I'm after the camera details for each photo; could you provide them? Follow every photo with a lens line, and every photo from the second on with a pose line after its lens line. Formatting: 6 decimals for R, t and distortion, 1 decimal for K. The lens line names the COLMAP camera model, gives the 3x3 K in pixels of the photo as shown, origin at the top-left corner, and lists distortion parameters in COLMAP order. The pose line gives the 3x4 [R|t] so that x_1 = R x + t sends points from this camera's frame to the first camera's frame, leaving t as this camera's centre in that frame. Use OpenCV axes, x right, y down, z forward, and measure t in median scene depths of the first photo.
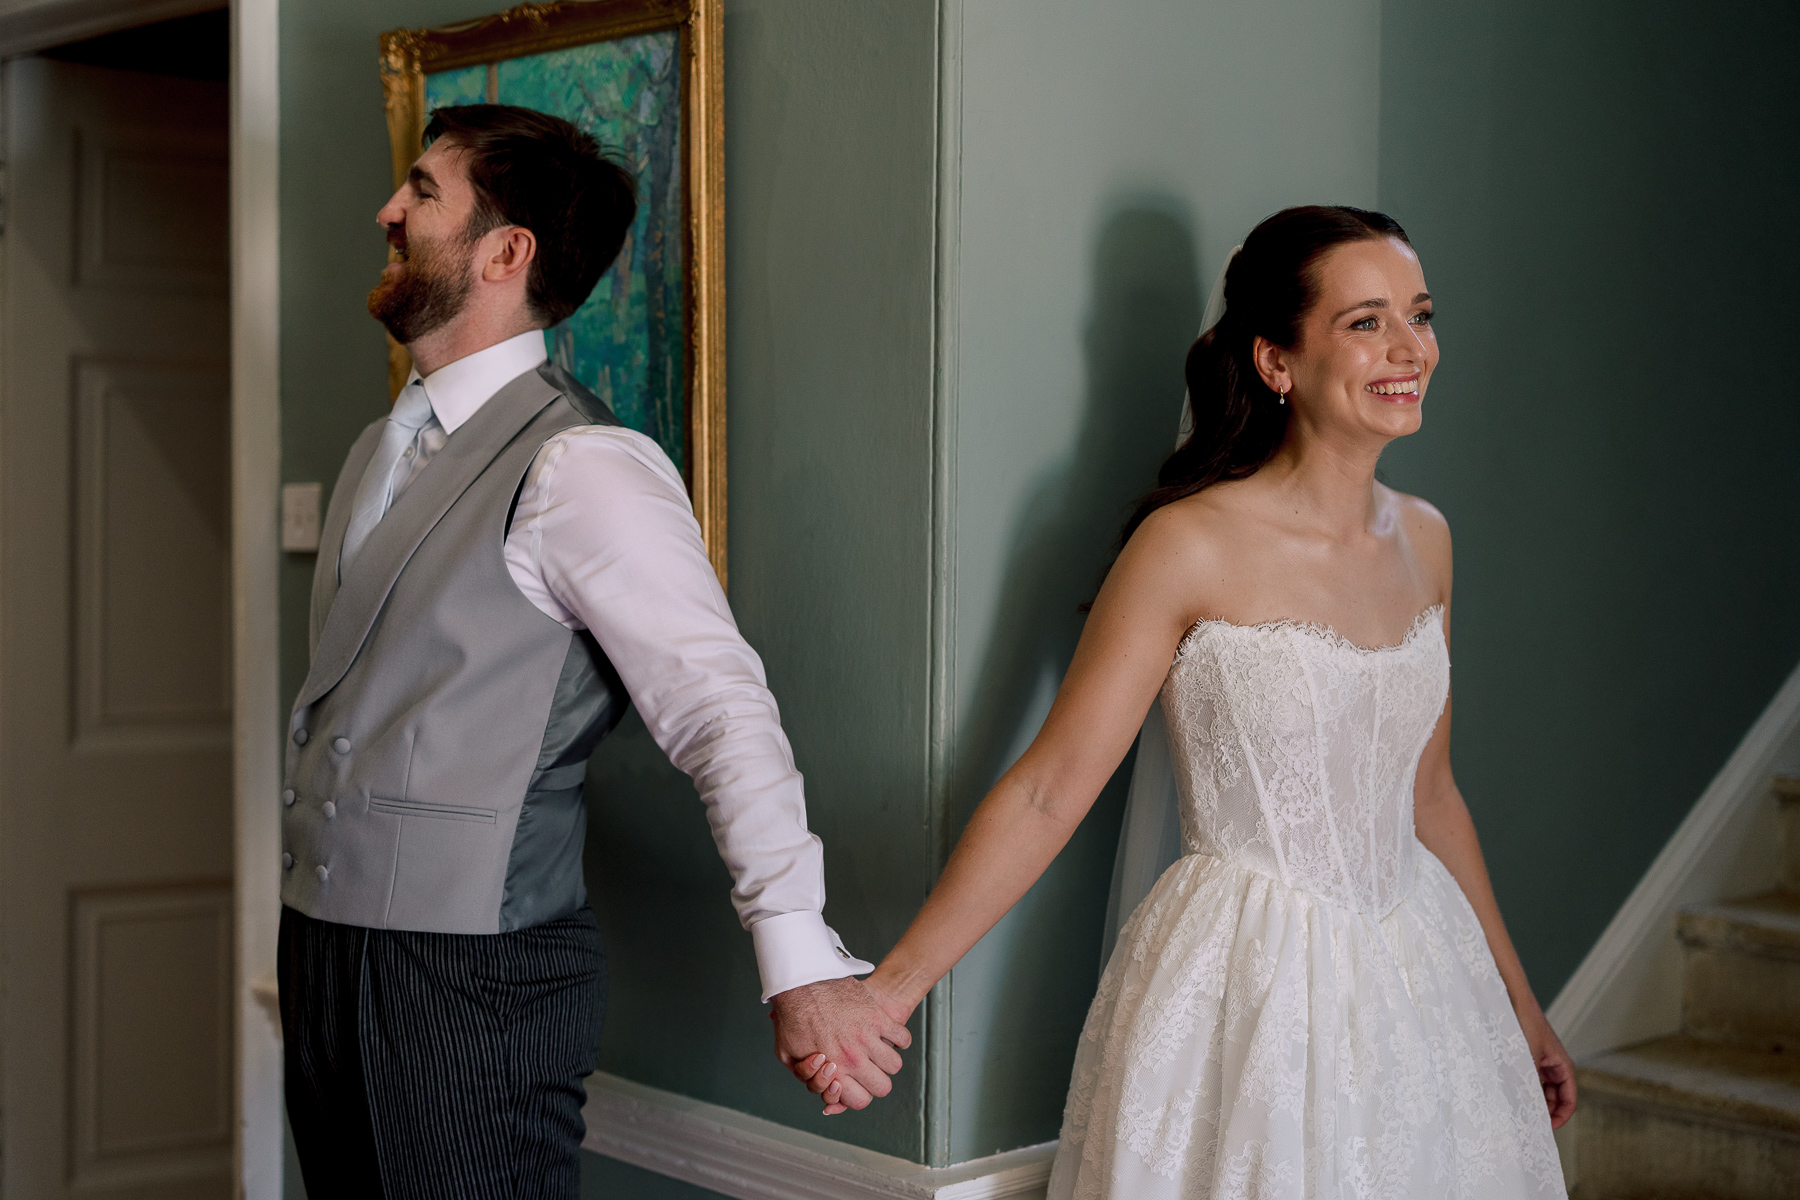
lens RADIAL K [[2513.2, 0, 900.0], [0, 2513.2, 600.0], [0, 0, 1]] dist [0.012179, -0.003540]
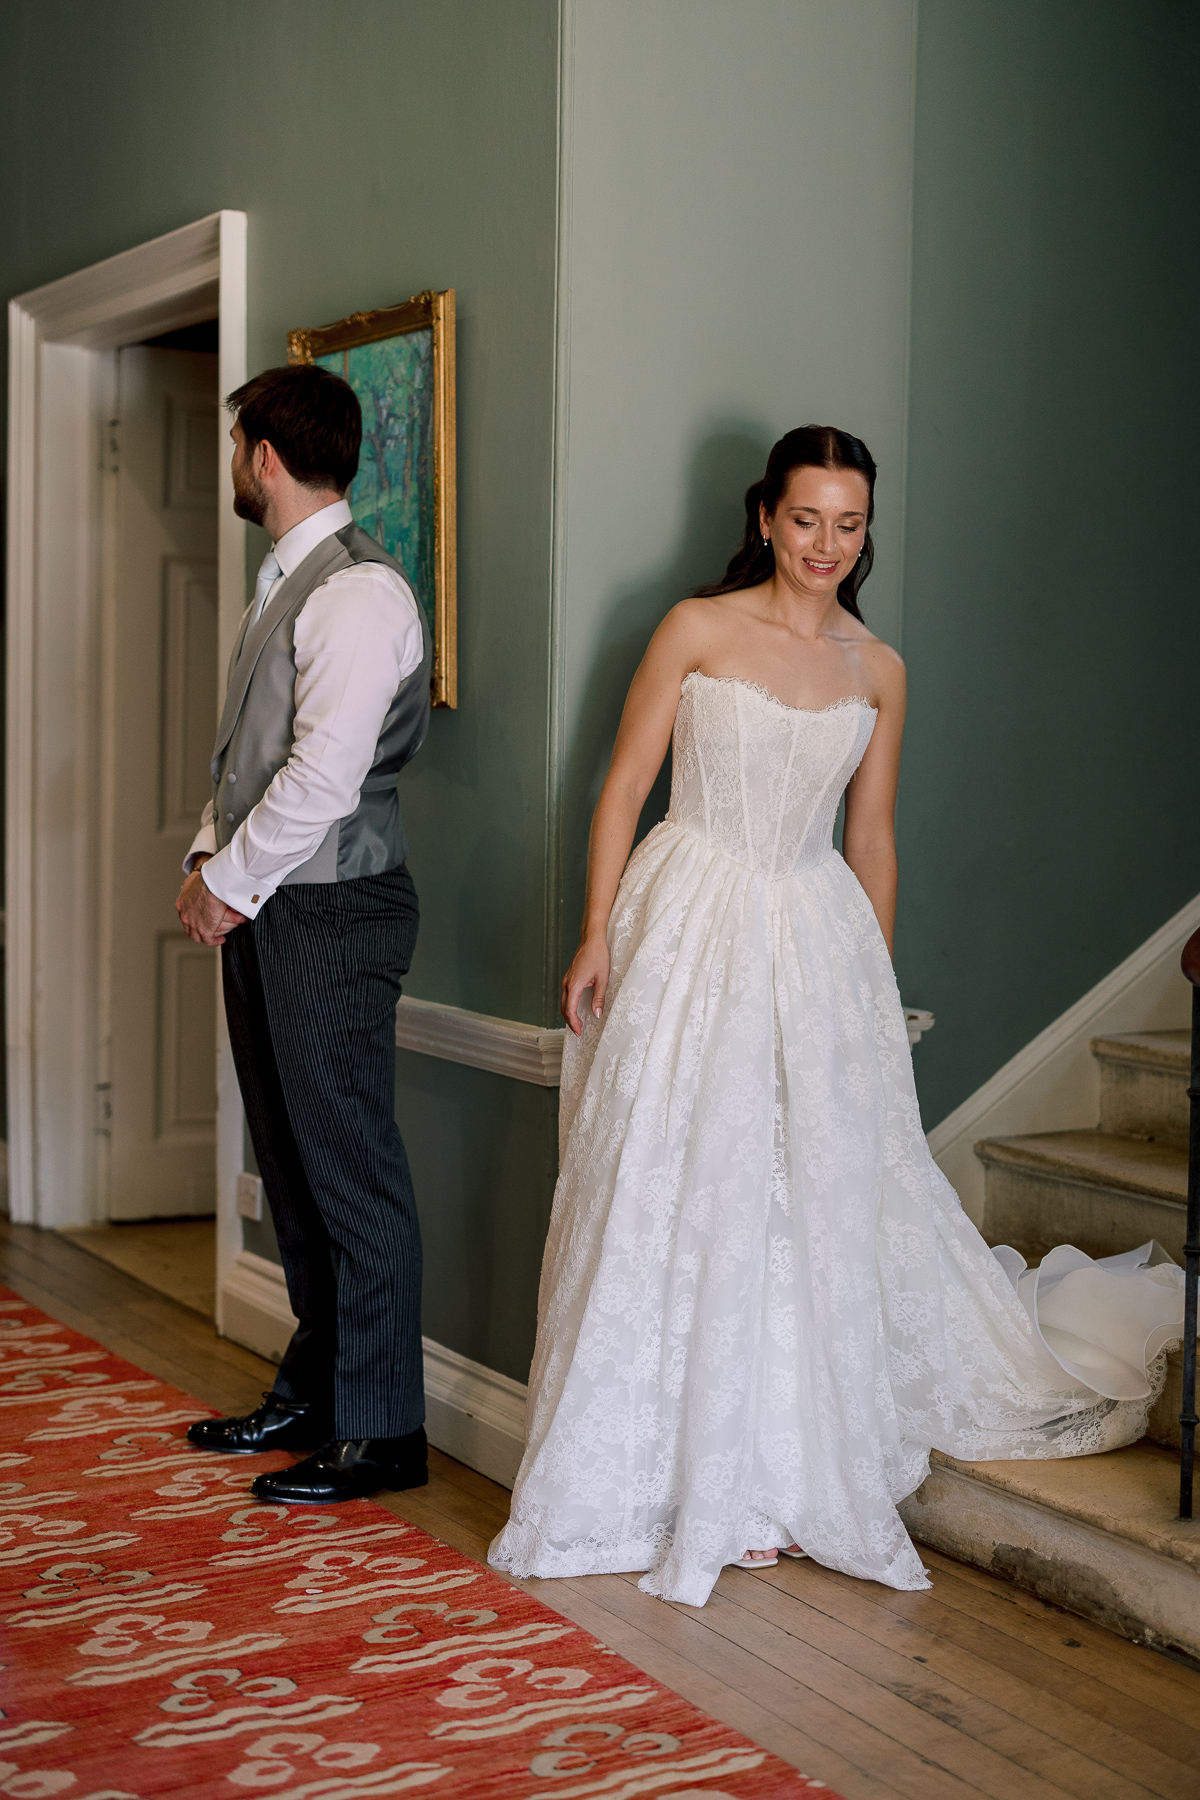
lens RADIAL K [[2513.2, 0, 600.0], [0, 2513.2, 900.0], [0, 0, 1]] dist [0.012179, -0.003540]
pose [[0.973798, 0.021163, -0.226426, 0.373861], [-0.016257, 0.999591, 0.023509, 0.093734], [0.226831, -0.019212, 0.973745, -0.520808]]
